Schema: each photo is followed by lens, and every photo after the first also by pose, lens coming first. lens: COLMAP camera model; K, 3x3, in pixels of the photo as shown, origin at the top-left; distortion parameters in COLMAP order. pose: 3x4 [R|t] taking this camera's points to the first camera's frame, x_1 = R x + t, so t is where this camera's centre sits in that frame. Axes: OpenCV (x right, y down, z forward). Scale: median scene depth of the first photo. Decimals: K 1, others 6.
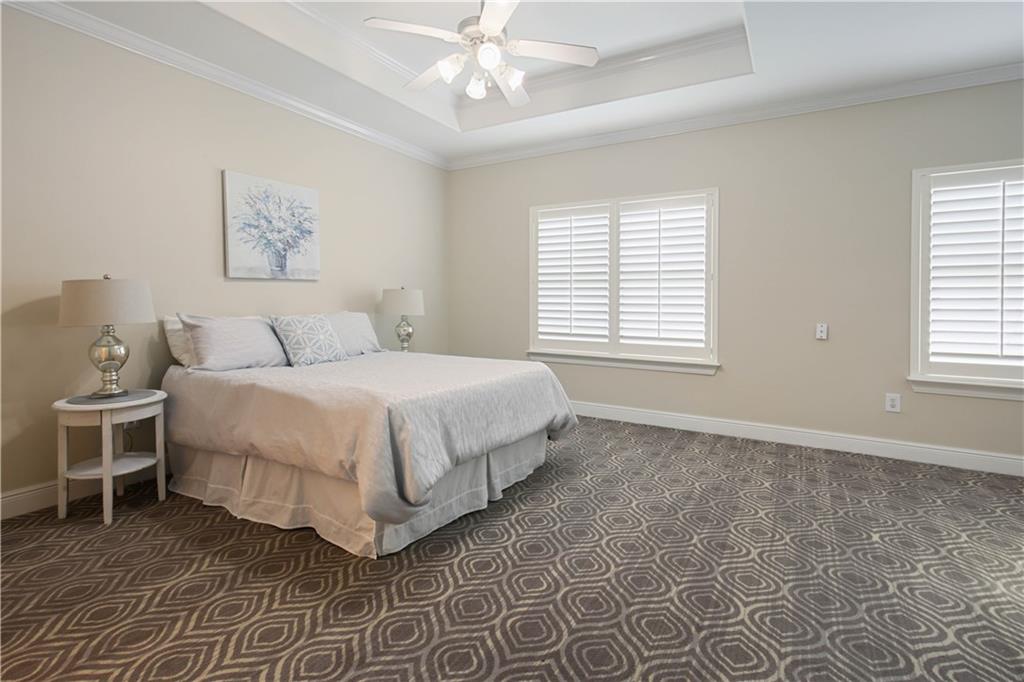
lens RADIAL K [[480.8, 0, 513.1], [0, 480.8, 306.2], [0, 0, 1]] dist [0.005136, 0.000396]
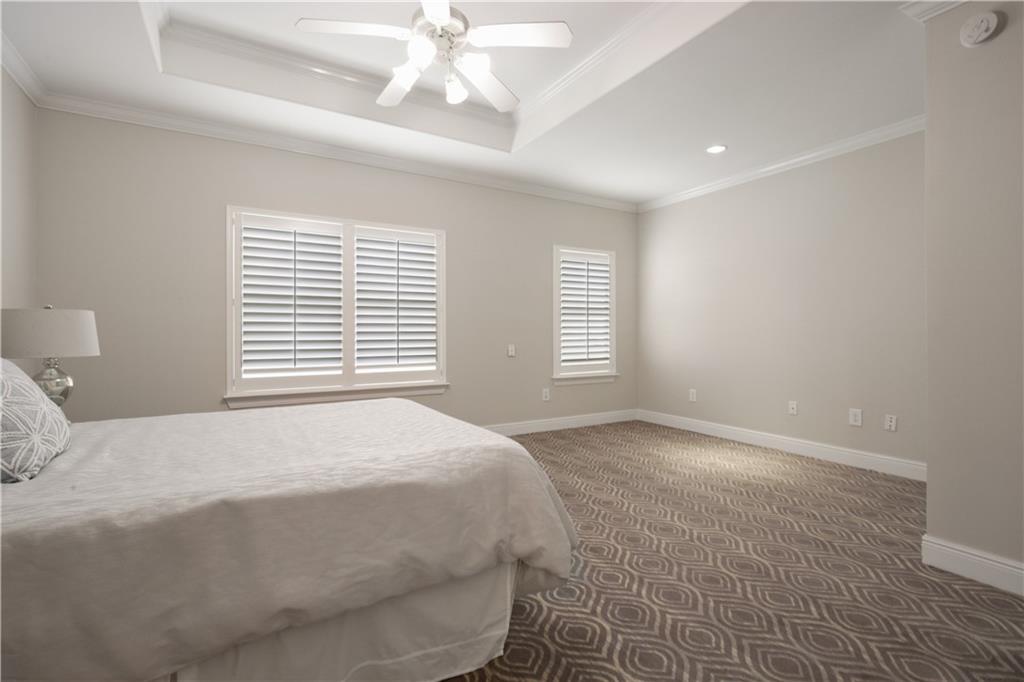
lens RADIAL K [[477.4, 0, 512.6], [0, 477.4, 325.3], [0, 0, 1]] dist [0.013895, -0.000144]
pose [[0.482971, 0.001382, 0.875635, -0.868907], [0.012414, 0.999887, -0.008425, -0.012538], [-0.875548, 0.014939, 0.482900, 0.526537]]
